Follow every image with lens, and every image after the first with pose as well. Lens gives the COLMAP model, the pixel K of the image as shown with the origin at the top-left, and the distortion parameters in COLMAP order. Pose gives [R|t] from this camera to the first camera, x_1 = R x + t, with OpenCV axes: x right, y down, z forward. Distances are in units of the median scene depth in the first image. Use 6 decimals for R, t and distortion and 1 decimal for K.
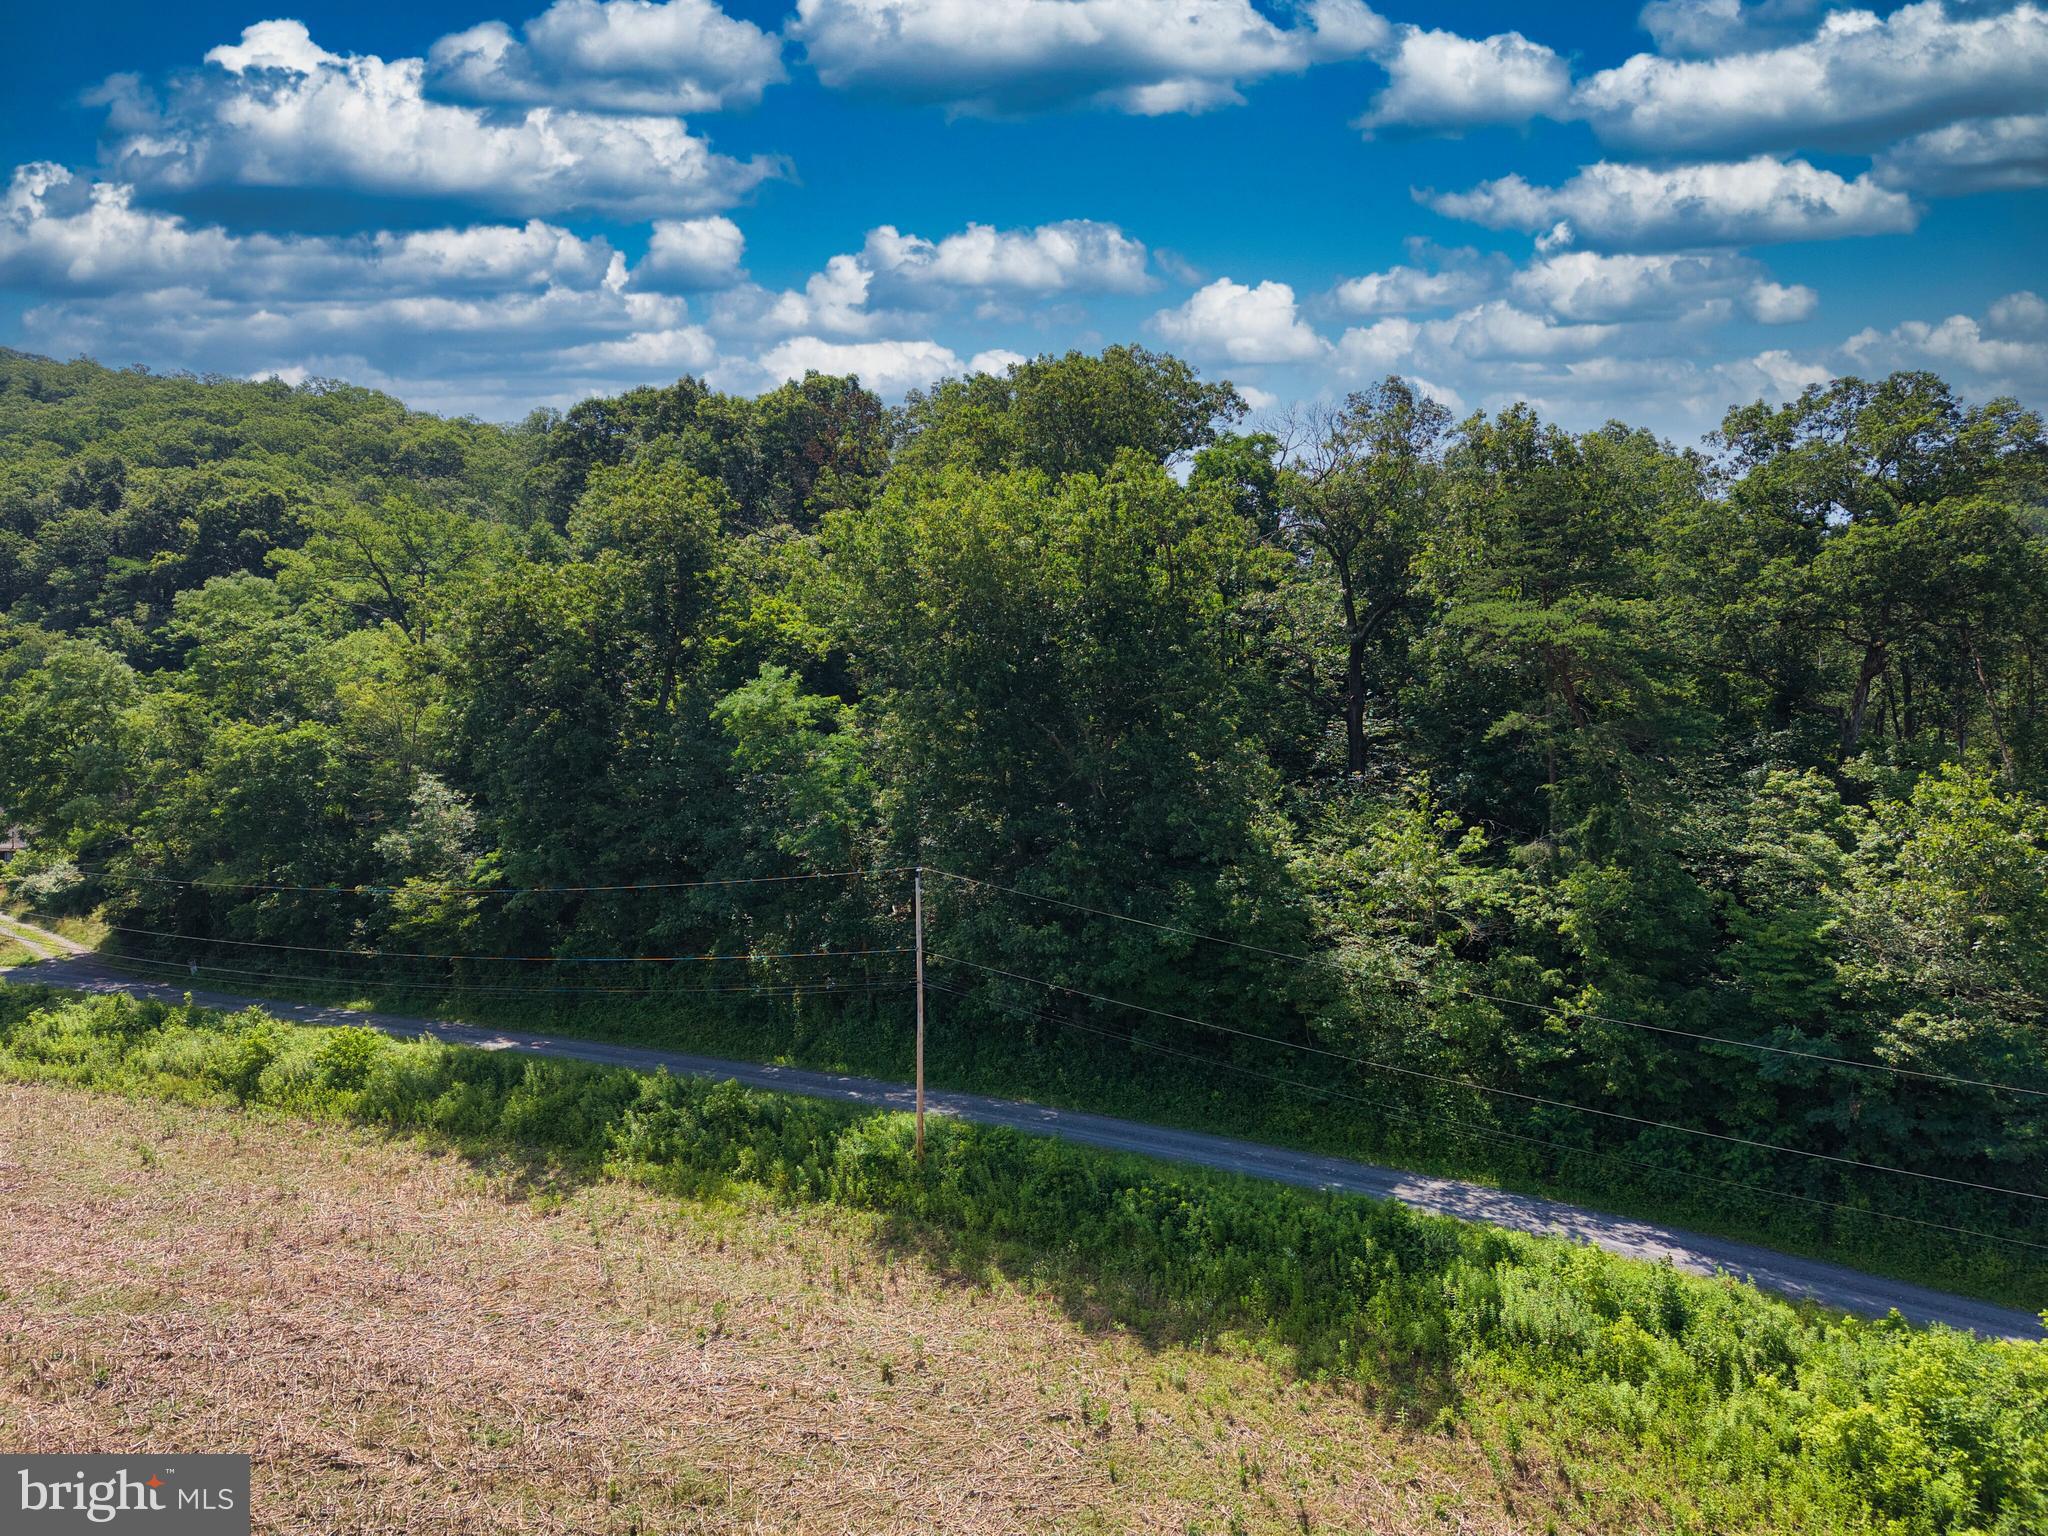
lens RADIAL K [[1369.9, 0, 1013.1], [0, 1369.9, 759.4], [0, 0, 1]] dist [0.017341, -0.013566]
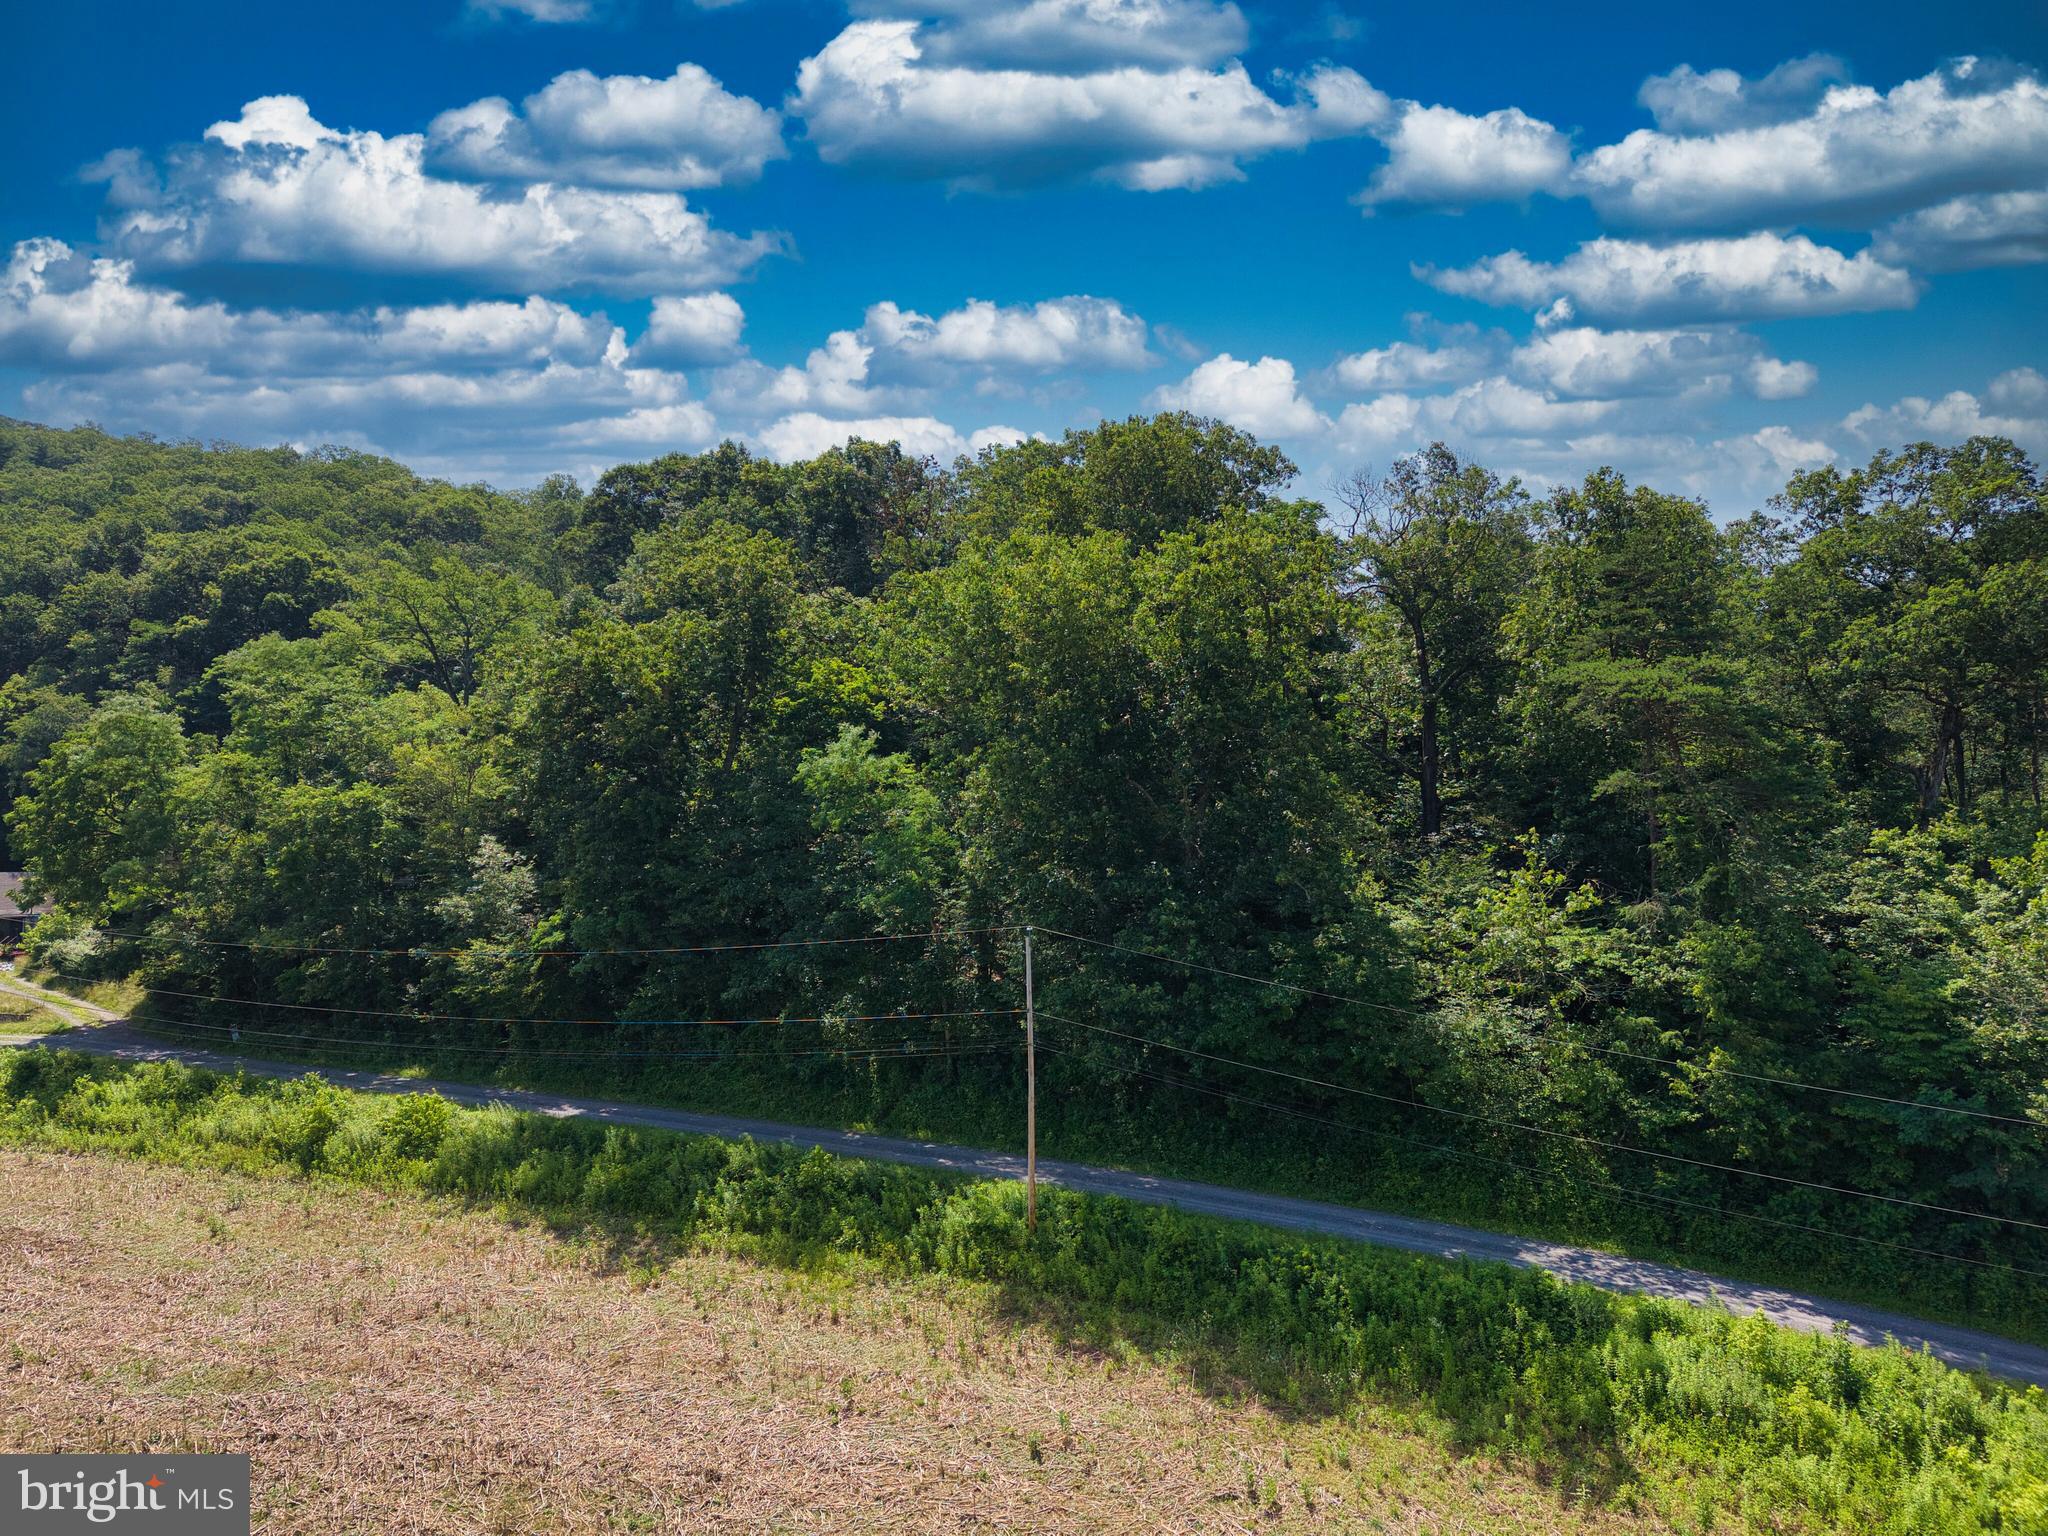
lens RADIAL K [[1369.9, 0, 1013.1], [0, 1369.9, 759.4], [0, 0, 1]] dist [0.017341, -0.013566]
pose [[0.999921, 0.000413, 0.012550, -0.087470], [0.000201, 0.998802, -0.048931, 0.006083], [-0.012556, 0.048929, 0.998723, 0.008241]]
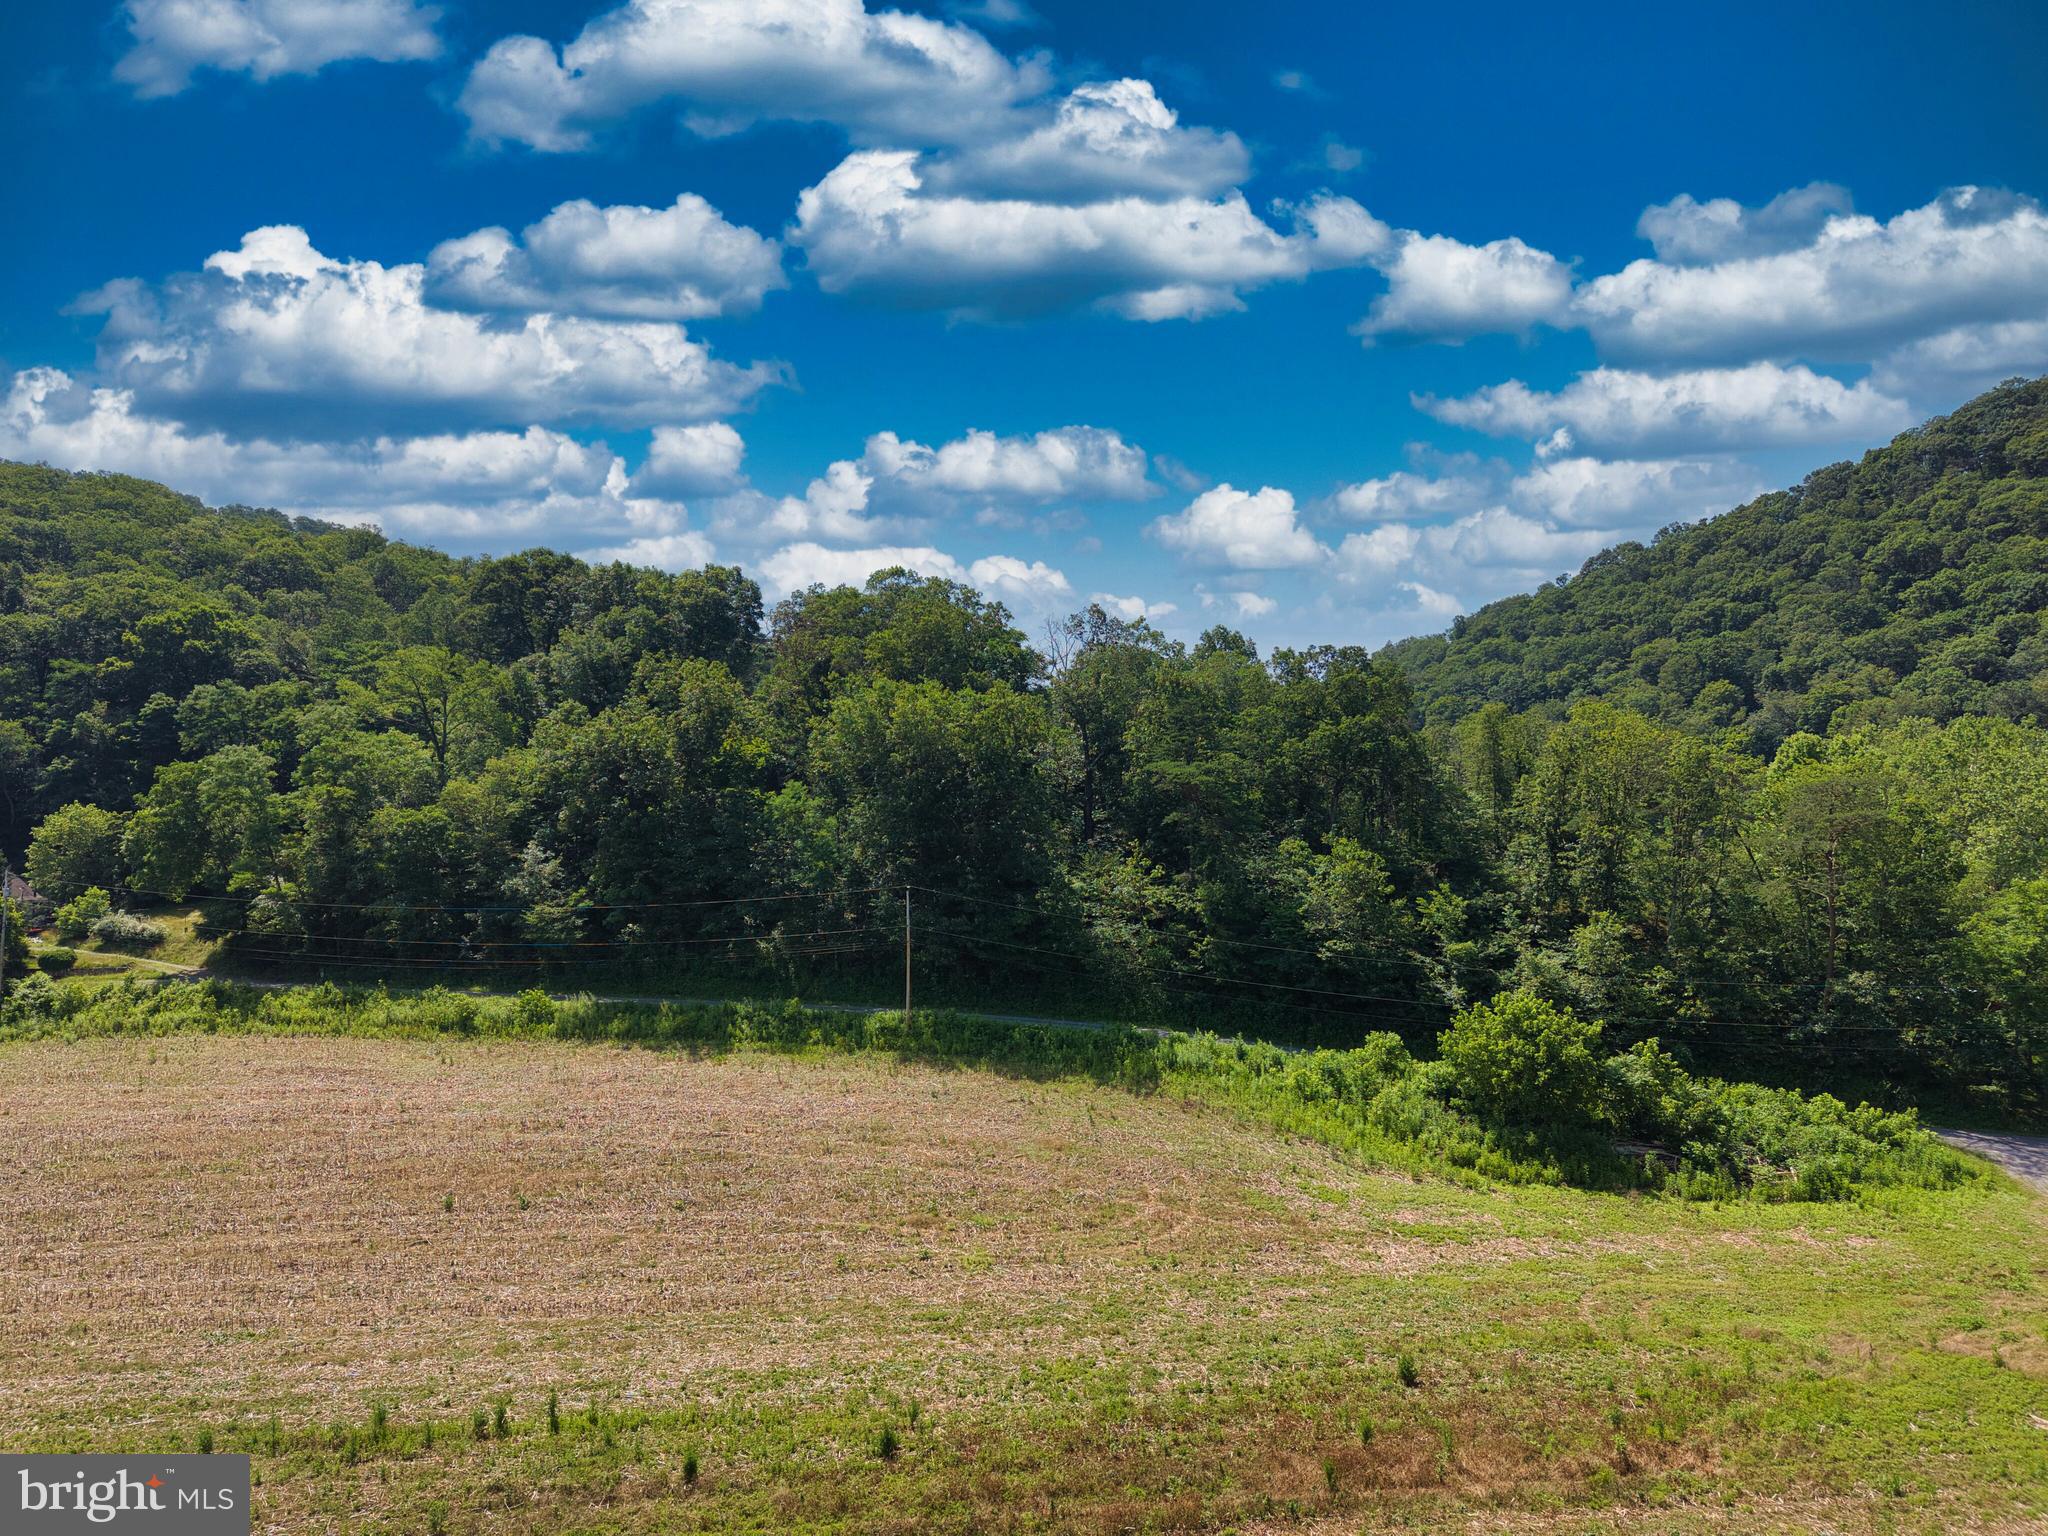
lens RADIAL K [[1328.3, 0, 990.6], [0, 1328.3, 742.6], [0, 0, 1]] dist [0.088868, -0.077852]
pose [[0.971404, 0.018379, 0.236720, -0.403961], [-0.003920, 0.998105, -0.061411, -0.013836], [-0.237400, 0.058727, 0.969635, -0.943243]]
